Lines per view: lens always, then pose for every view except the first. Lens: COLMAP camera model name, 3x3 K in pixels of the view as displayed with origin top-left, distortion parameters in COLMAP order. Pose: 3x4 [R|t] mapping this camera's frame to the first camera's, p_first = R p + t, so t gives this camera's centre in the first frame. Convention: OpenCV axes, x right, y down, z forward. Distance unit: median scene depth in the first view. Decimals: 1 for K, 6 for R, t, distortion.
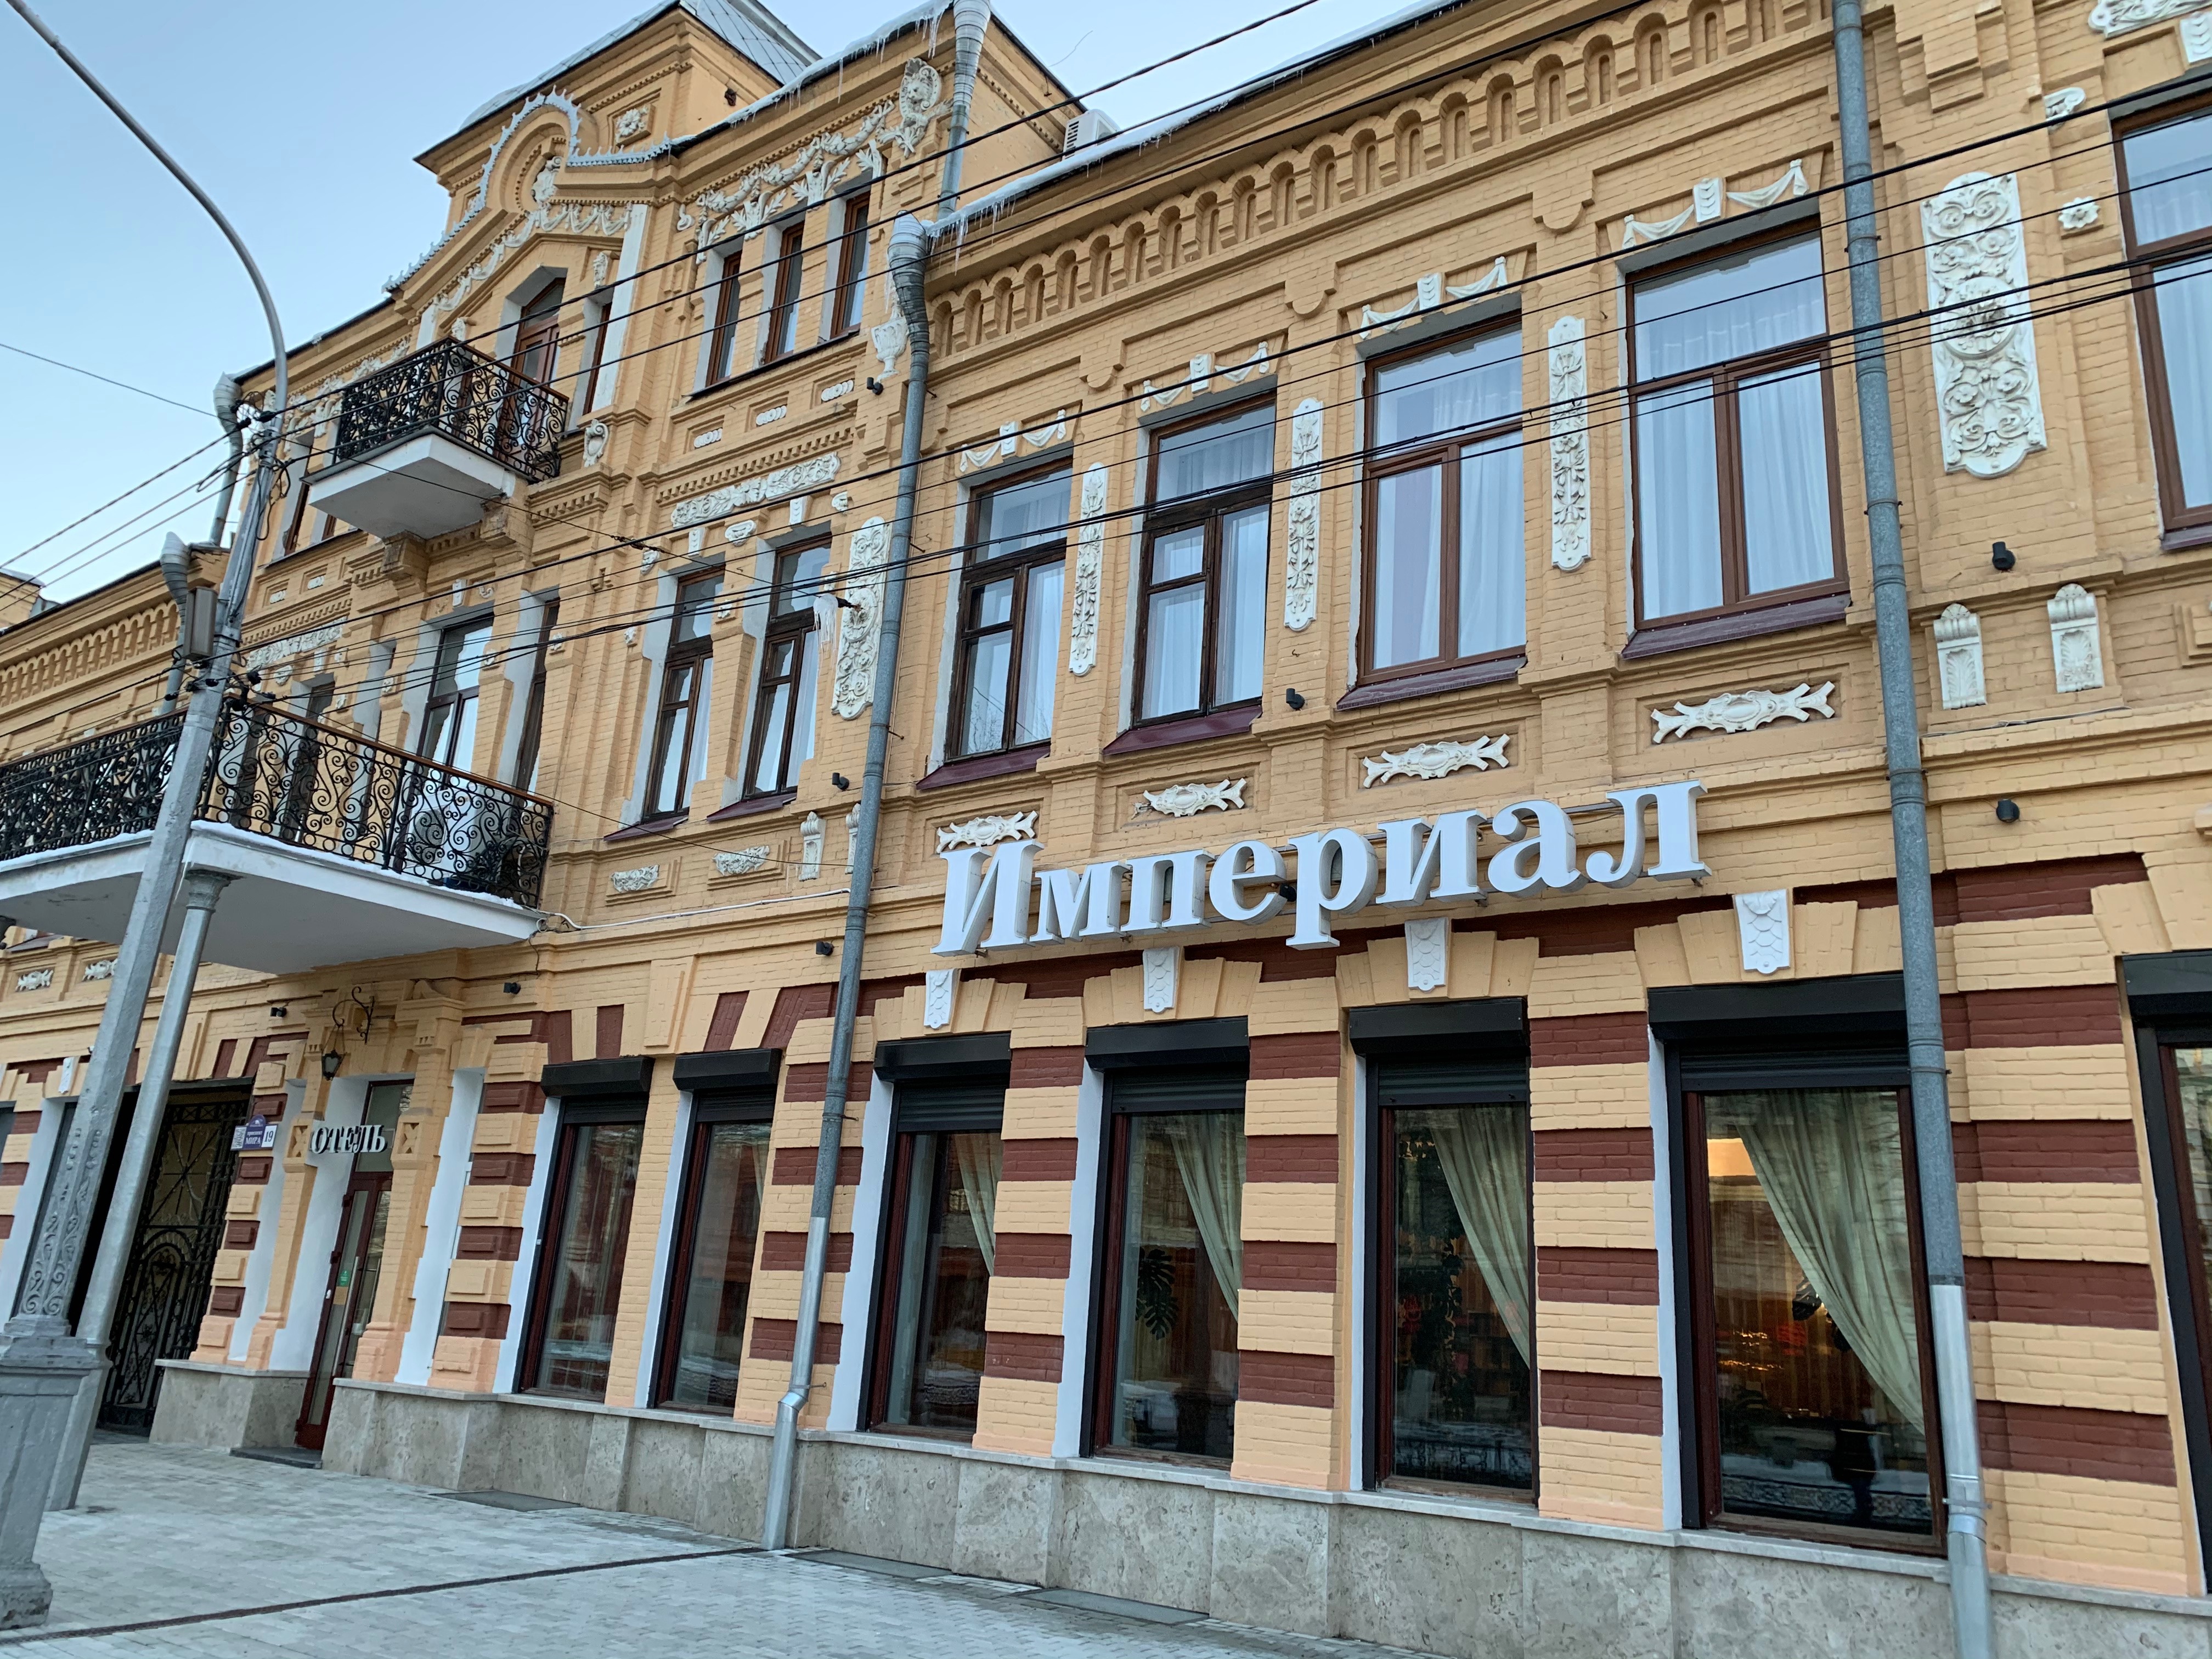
lens RADIAL K [[1667.0, 0, 1056.6], [0, 1667.0, 826.4], [0, 0, 1]] dist [0.053823, -0.058748]
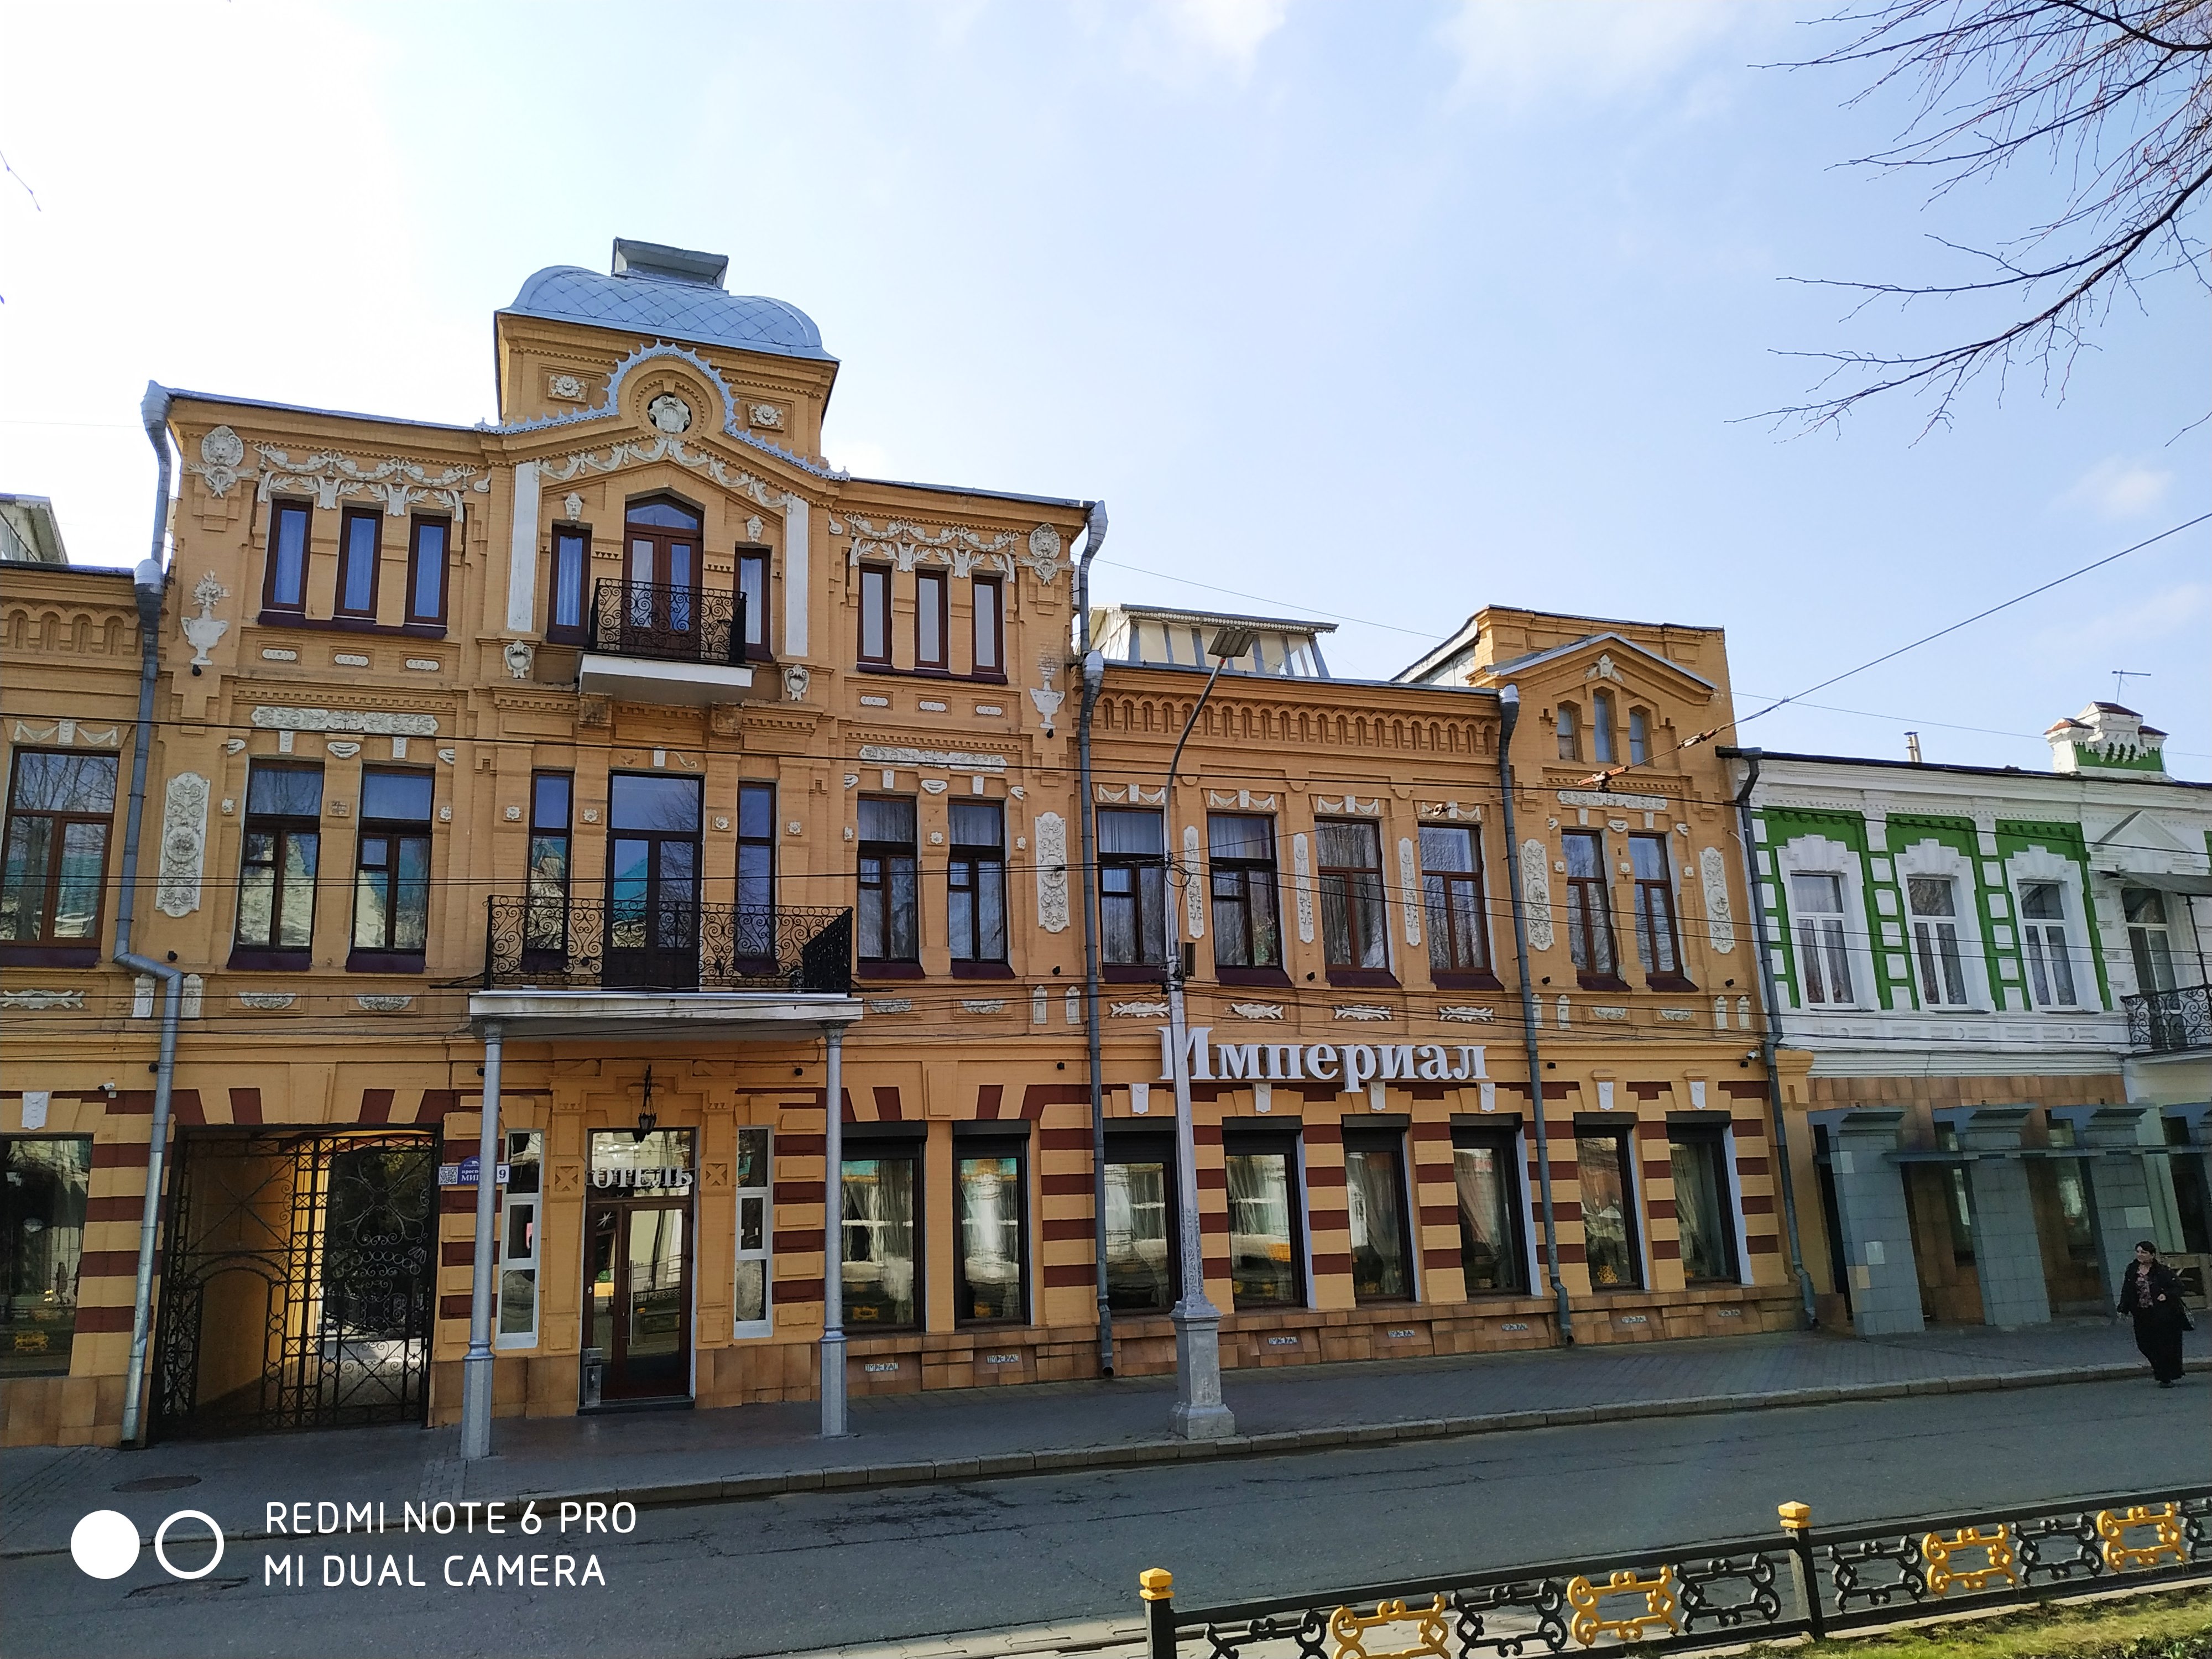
lens RADIAL K [[1675.2, 0, 1106.0], [0, 1675.2, 829.5], [0, 0, 1]] dist [0.135820, -0.387221]
pose [[0.560897, 0.103507, 0.821389, -1.684845], [-0.174343, 0.984672, -0.005031, -0.185798], [-0.809320, -0.140382, 0.570346, -0.064222]]
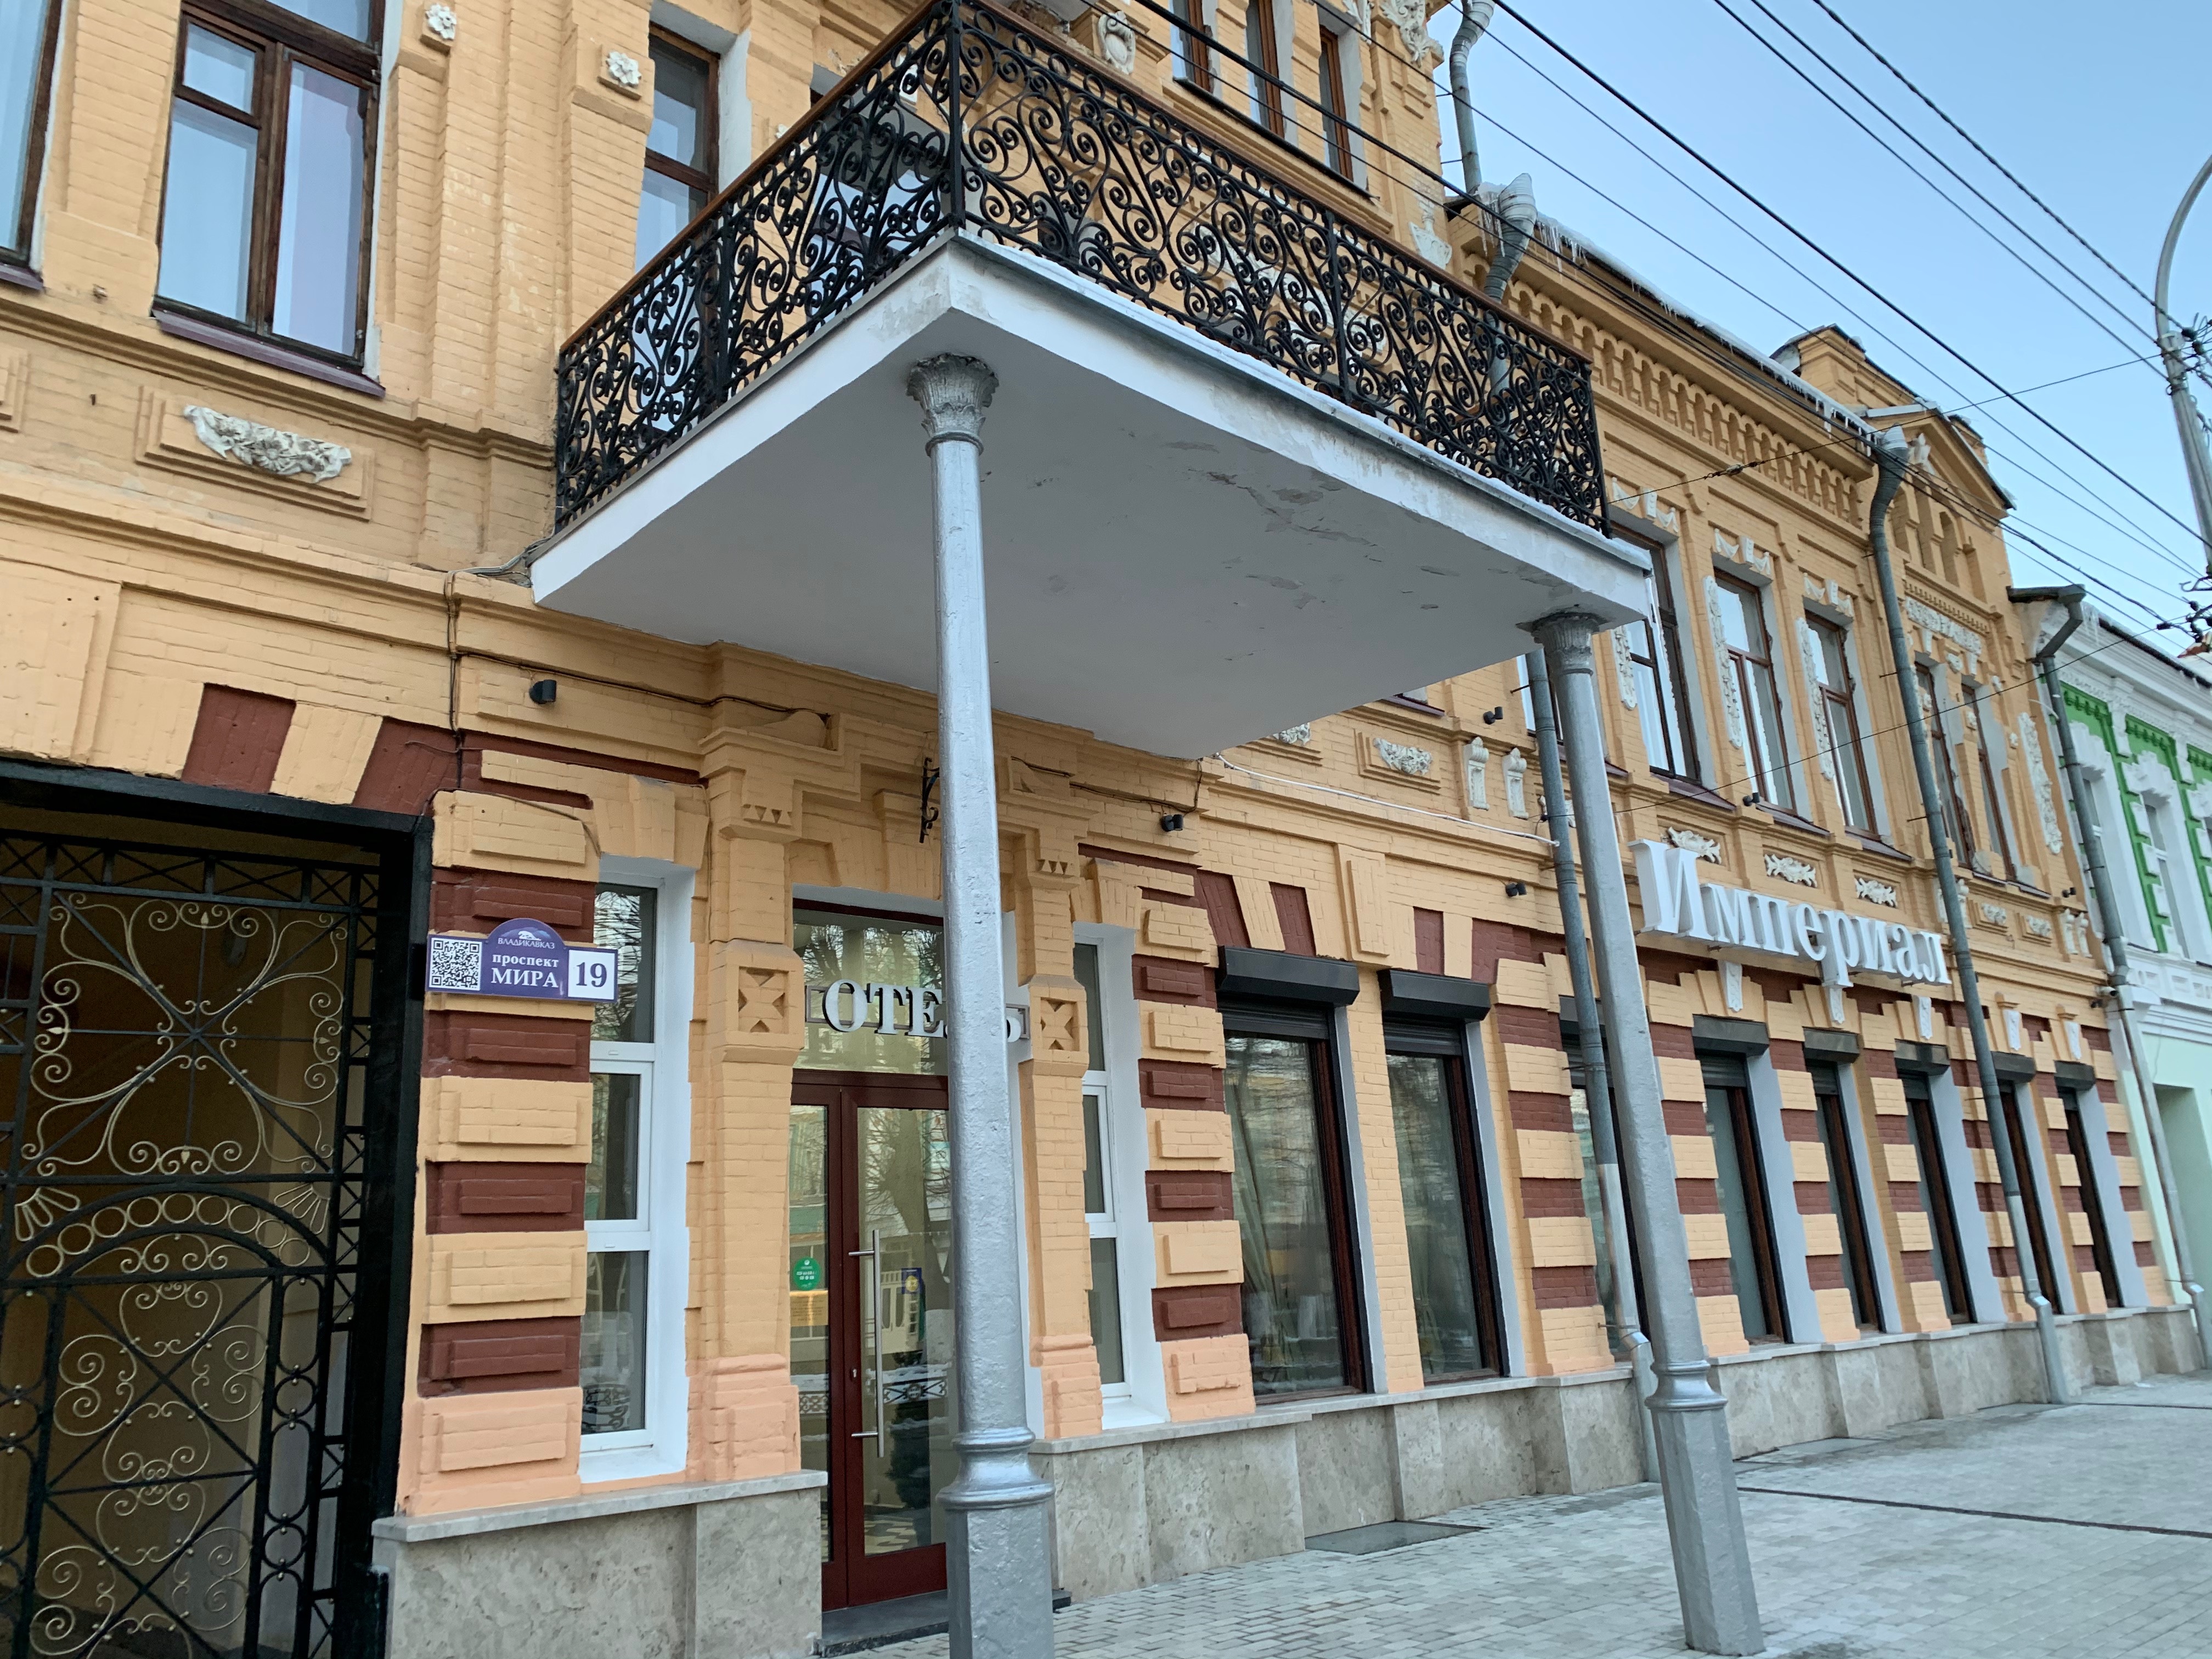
lens RADIAL K [[1667.0, 0, 1056.6], [0, 1667.0, 826.4], [0, 0, 1]] dist [0.053823, -0.058748]
pose [[0.211900, 0.184139, 0.959787, -1.152028], [-0.232503, 0.963390, -0.133499, 0.233056], [-0.949232, -0.194865, 0.246955, 1.031547]]
